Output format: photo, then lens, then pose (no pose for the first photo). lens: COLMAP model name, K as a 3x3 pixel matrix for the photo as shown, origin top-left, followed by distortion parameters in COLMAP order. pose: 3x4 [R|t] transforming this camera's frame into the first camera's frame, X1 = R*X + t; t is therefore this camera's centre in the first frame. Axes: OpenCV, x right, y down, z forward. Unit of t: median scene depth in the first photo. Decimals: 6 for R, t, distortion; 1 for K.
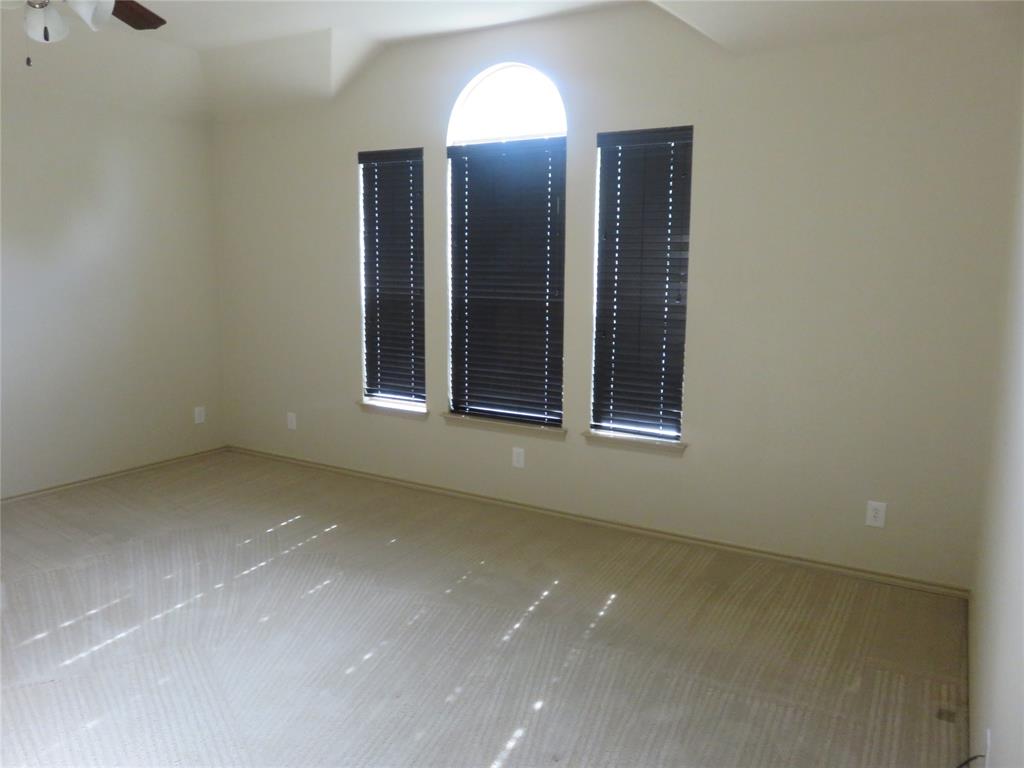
lens RADIAL K [[762.5, 0, 520.1], [0, 762.5, 386.9], [0, 0, 1]] dist [-0.011811, 0.000933]
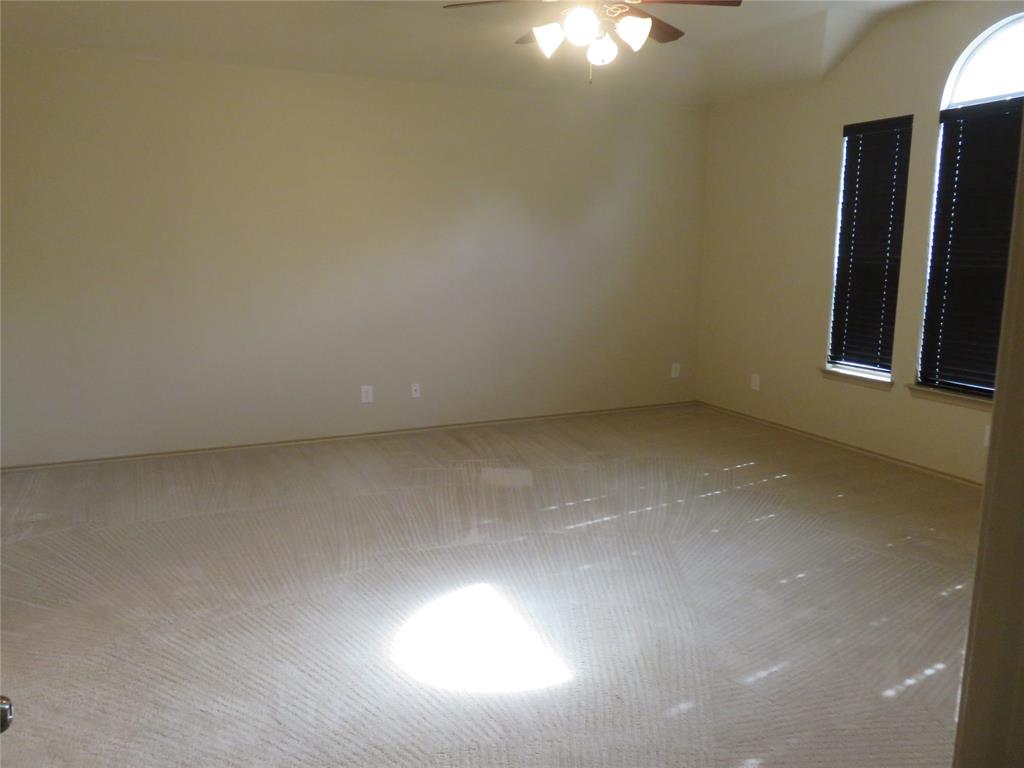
lens RADIAL K [[762.5, 0, 509.5], [0, 762.5, 391.7], [0, 0, 1]] dist [-0.011811, 0.000933]
pose [[0.818201, 0.096816, -0.566722, 0.051404], [-0.081749, 0.995295, 0.052006, 0.051403], [0.569091, 0.003778, 0.822266, -0.155618]]
